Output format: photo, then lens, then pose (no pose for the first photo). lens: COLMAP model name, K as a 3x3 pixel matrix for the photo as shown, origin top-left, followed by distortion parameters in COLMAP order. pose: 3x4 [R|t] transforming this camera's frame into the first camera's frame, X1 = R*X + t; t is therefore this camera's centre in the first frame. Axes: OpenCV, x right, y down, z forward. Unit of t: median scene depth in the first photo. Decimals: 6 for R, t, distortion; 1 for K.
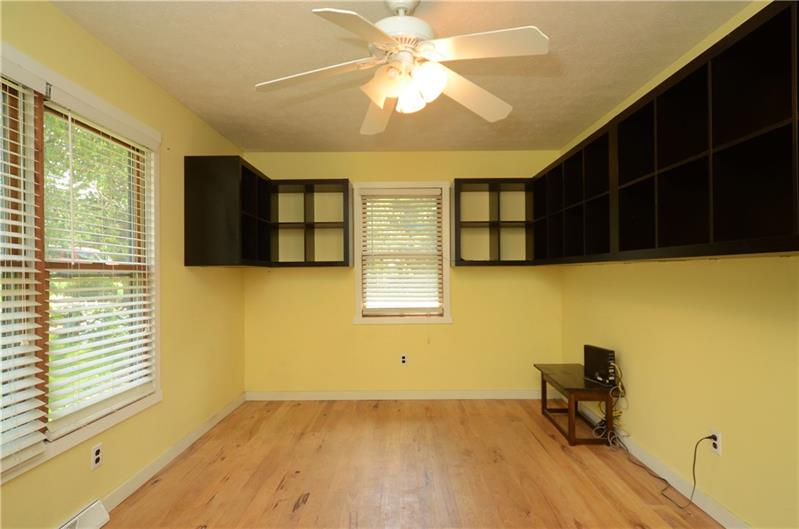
lens RADIAL K [[442.9, 0, 399.5], [0, 442.9, 264.5], [0, 0, 1]] dist [0.005480, 0.001015]
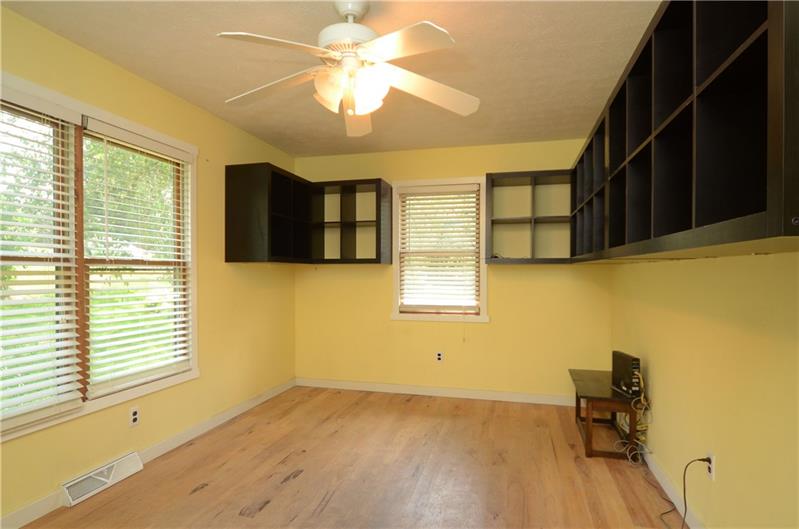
lens RADIAL K [[444.8, 0, 398.5], [0, 444.8, 272.9], [0, 0, 1]] dist [-0.018574, 0.000794]
pose [[0.967548, 0.010938, -0.252450, 0.229966], [-0.004637, 0.999663, 0.025544, -0.000609], [0.252644, -0.023544, 0.967273, 0.009865]]
